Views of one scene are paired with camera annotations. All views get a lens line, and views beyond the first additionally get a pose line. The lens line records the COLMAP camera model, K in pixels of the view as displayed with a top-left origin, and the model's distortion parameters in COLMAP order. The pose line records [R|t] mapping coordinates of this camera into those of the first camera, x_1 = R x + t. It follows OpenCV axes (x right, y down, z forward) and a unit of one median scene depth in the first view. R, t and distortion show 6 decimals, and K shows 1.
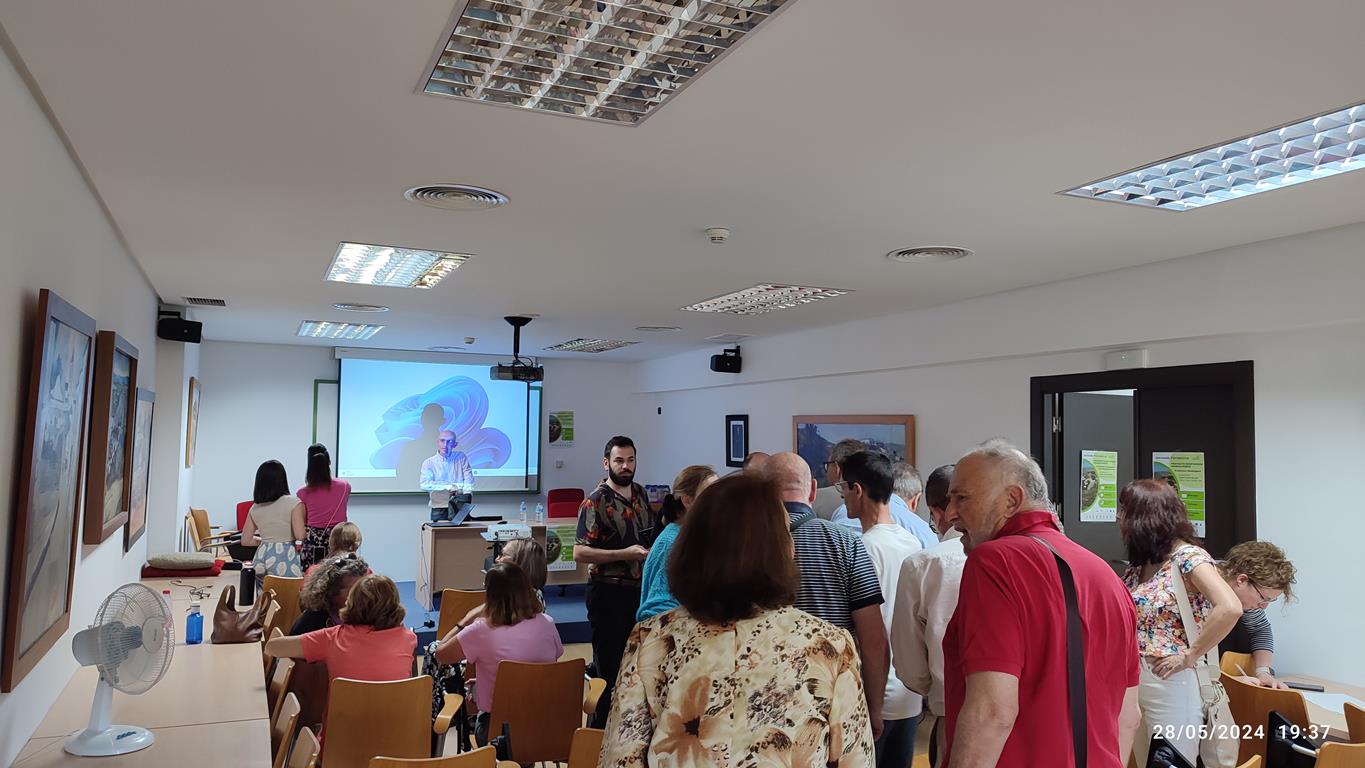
lens RADIAL K [[996.8, 0, 679.0], [0, 996.8, 383.0], [0, 0, 1]] dist [0.089069, -0.004931]
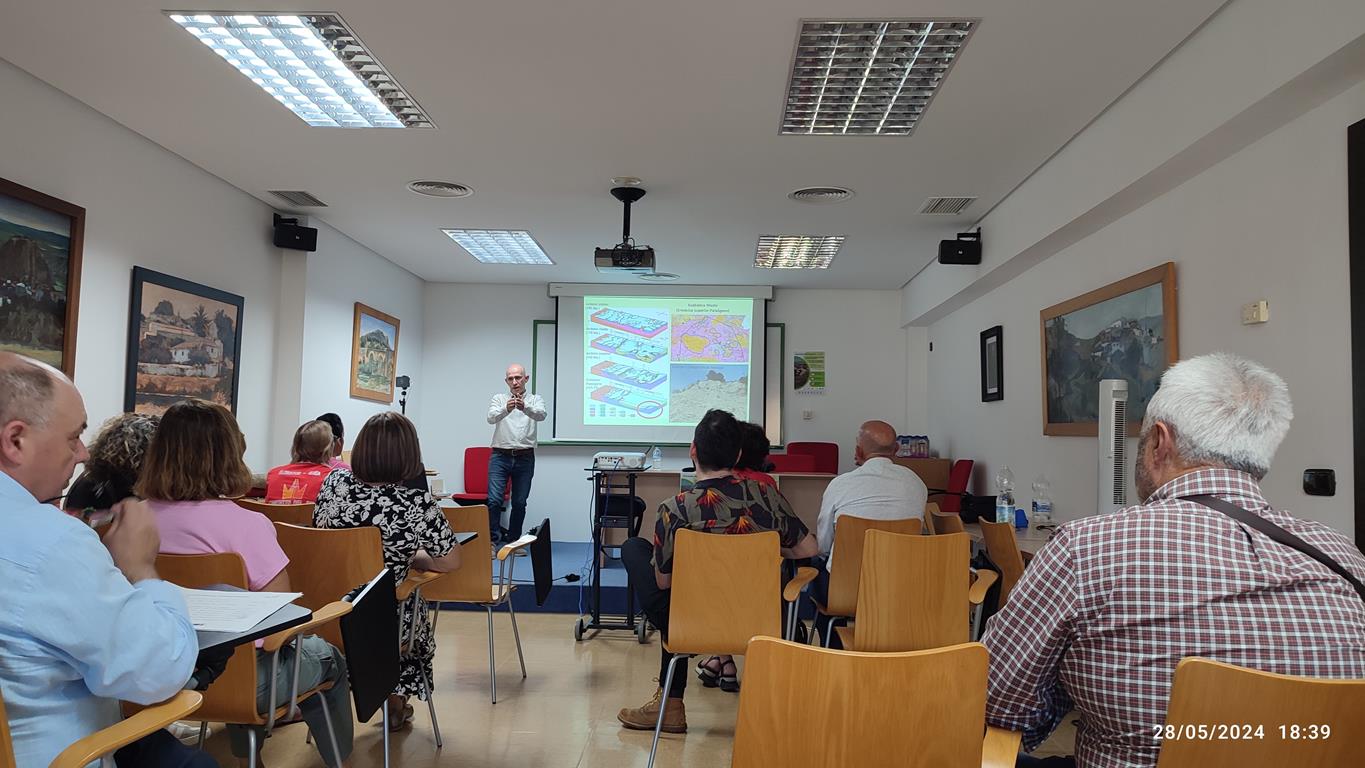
lens RADIAL K [[996.8, 0, 679.0], [0, 996.8, 383.0], [0, 0, 1]] dist [0.089069, -0.004931]
pose [[0.900034, -0.025896, -0.435050, 0.177488], [0.019298, 0.999622, -0.019577, 0.084447], [0.435392, 0.009225, 0.900194, 0.259946]]
